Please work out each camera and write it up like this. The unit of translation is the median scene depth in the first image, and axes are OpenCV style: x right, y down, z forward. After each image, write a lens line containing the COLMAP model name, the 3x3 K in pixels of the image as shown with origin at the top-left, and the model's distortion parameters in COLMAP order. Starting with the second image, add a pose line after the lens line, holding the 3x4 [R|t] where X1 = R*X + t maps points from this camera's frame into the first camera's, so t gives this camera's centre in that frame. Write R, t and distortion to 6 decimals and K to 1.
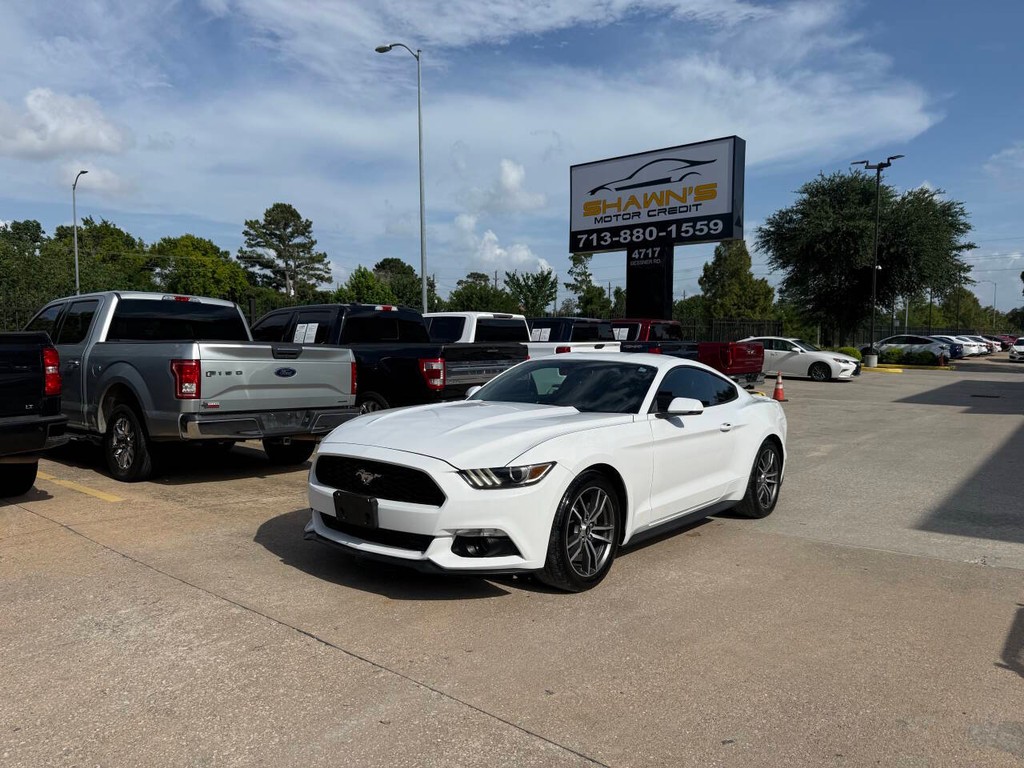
lens RADIAL K [[721.1, 0, 503.6], [0, 721.1, 395.2], [0, 0, 1]] dist [0.039105, -0.048326]
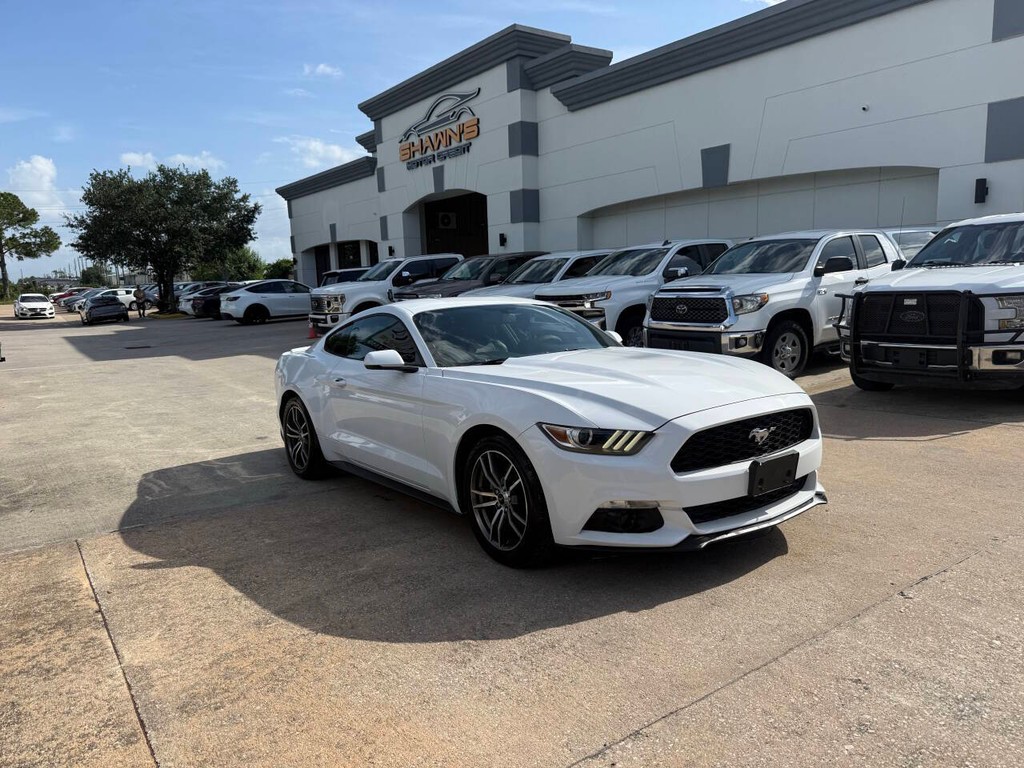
lens RADIAL K [[721.1, 0, 515.3], [0, 721.1, 399.9], [0, 0, 1]] dist [0.039105, -0.048326]
pose [[0.252264, -0.165553, 0.953391, -0.489569], [0.105216, 0.984107, 0.143047, -0.037332], [-0.961921, 0.064226, 0.265674, 0.477086]]
